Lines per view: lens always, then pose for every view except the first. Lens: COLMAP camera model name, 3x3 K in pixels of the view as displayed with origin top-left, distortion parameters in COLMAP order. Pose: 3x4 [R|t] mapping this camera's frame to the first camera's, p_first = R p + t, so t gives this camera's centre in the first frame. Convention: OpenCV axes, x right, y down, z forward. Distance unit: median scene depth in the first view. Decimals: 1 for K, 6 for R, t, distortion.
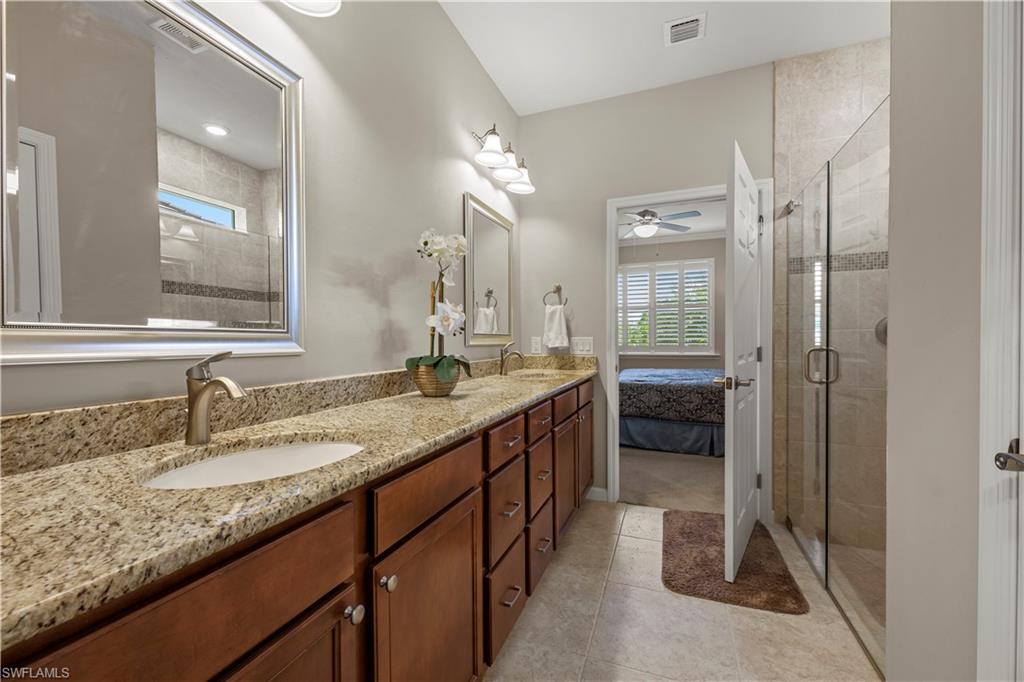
lens RADIAL K [[423.1, 0, 513.6], [0, 423.1, 348.7], [0, 0, 1]] dist [-0.009820, 0.000034]
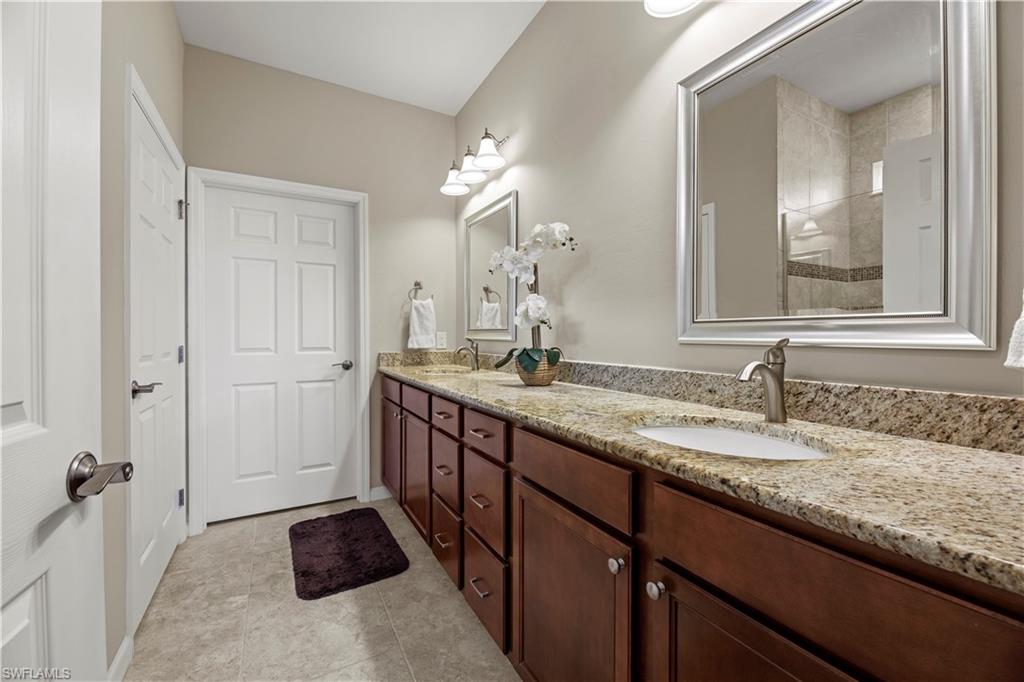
lens RADIAL K [[423.1, 0, 515.9], [0, 423.1, 335.9], [0, 0, 1]] dist [-0.009820, 0.000034]
pose [[-0.640601, 0.013941, -0.767747, 0.663424], [0.000534, 0.999843, 0.017711, -0.033322], [0.767873, 0.010936, -0.640508, 1.611892]]
